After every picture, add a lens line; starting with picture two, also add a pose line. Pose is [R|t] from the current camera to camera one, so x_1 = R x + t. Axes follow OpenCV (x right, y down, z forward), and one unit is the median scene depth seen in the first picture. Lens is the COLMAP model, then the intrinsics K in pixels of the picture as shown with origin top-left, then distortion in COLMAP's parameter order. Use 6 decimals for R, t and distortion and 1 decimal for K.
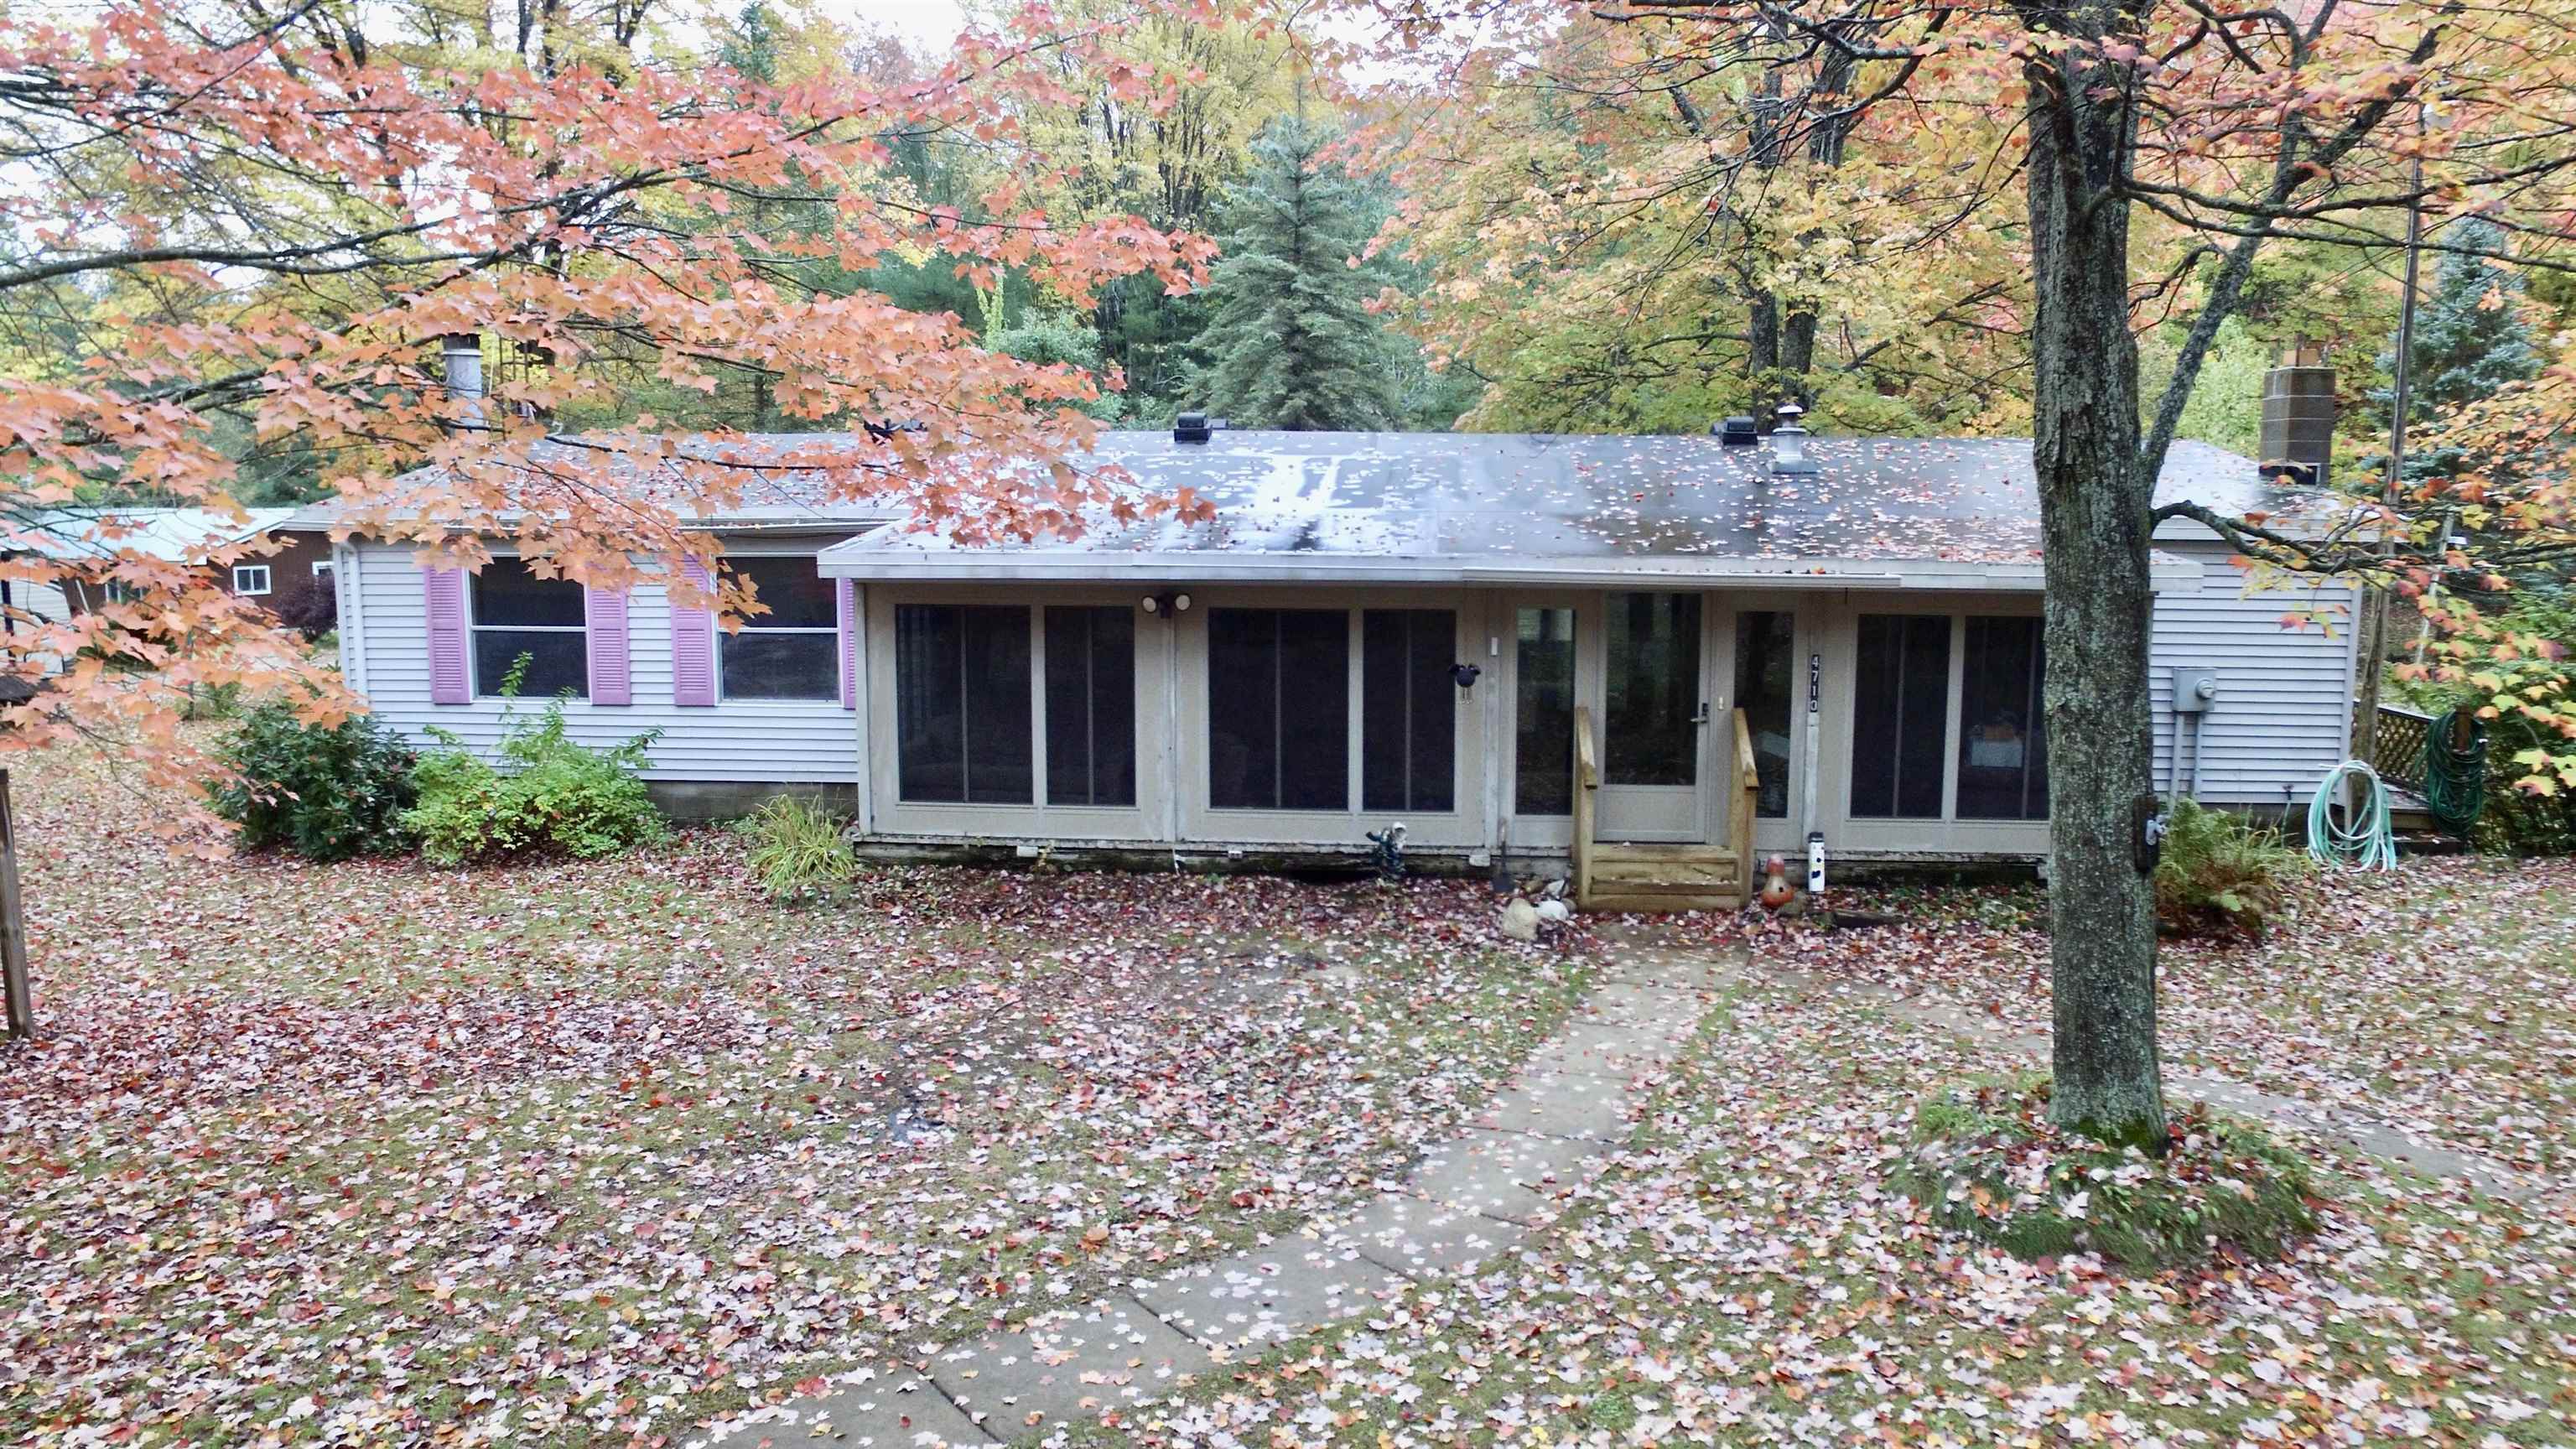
lens RADIAL K [[1690.5, 0, 1359.4], [0, 1690.5, 713.1], [0, 0, 1]] dist [-0.101734, 0.067025]
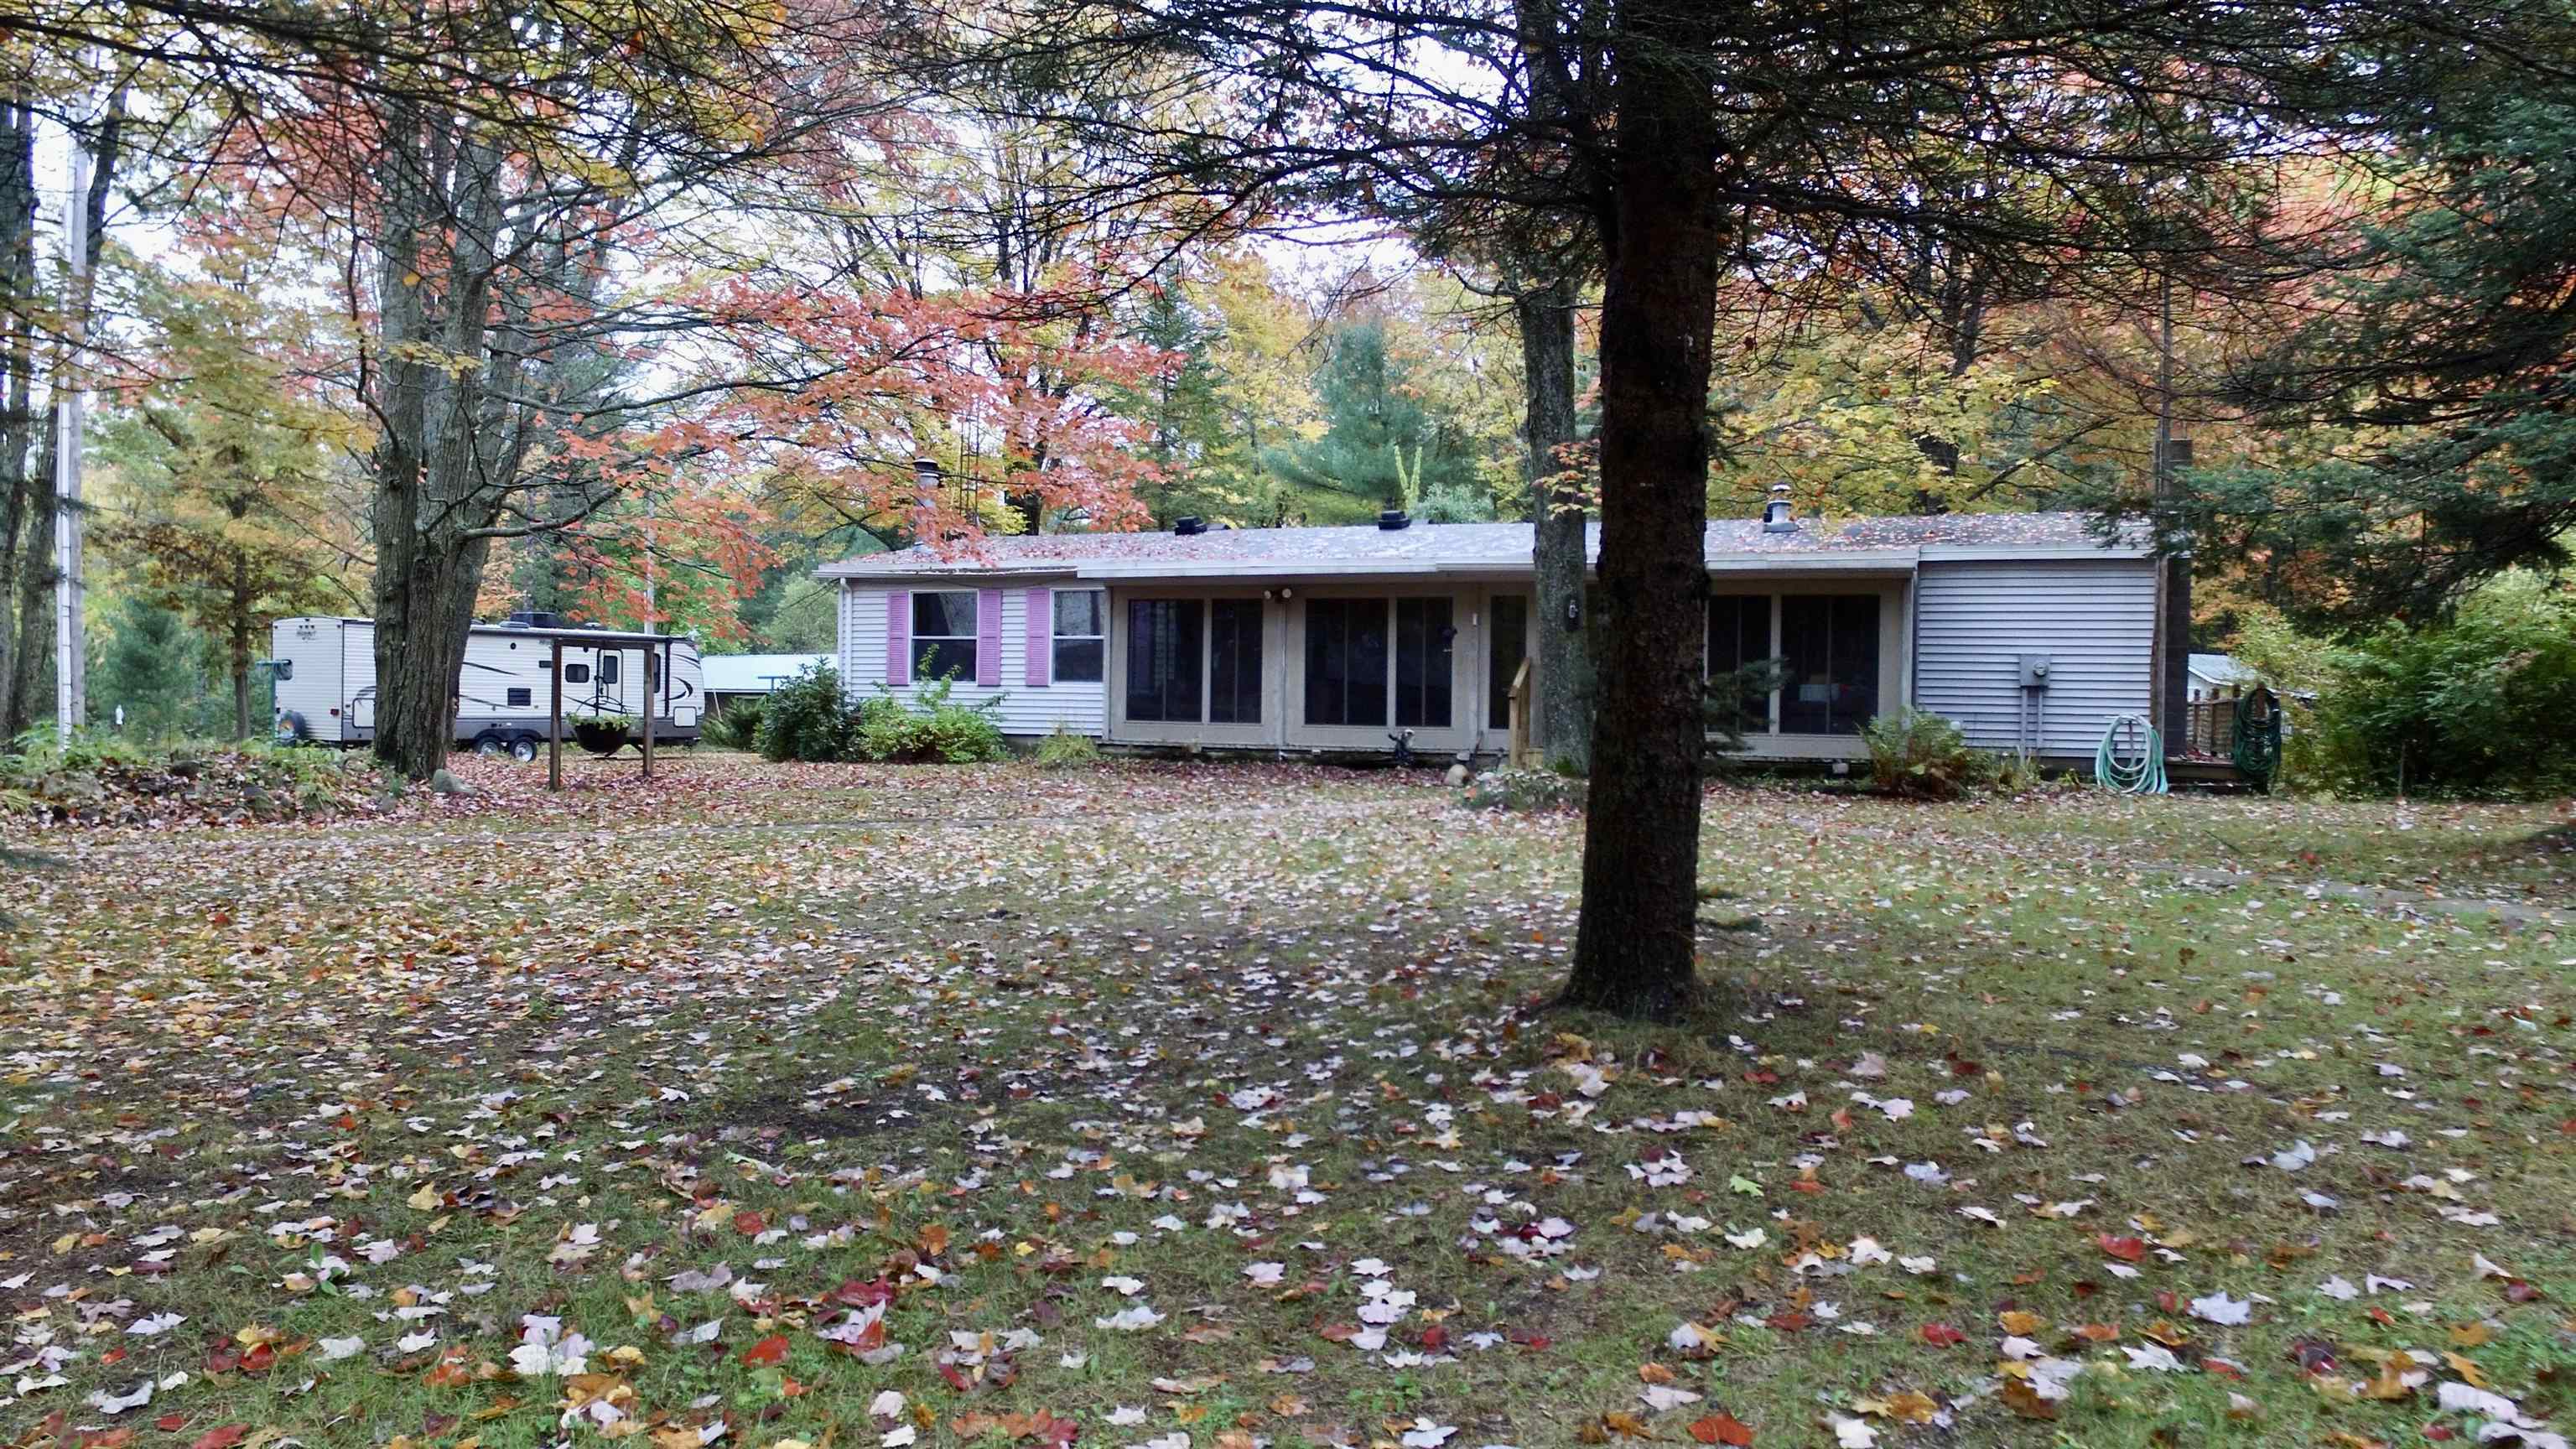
lens RADIAL K [[1690.5, 0, 1359.4], [0, 1690.5, 713.1], [0, 0, 1]] dist [-0.101734, 0.067025]
pose [[0.956256, 0.010039, -0.292359, 0.423347], [-0.044293, 0.992857, -0.110782, 0.218115], [0.289159, 0.118886, 0.949870, -0.491066]]
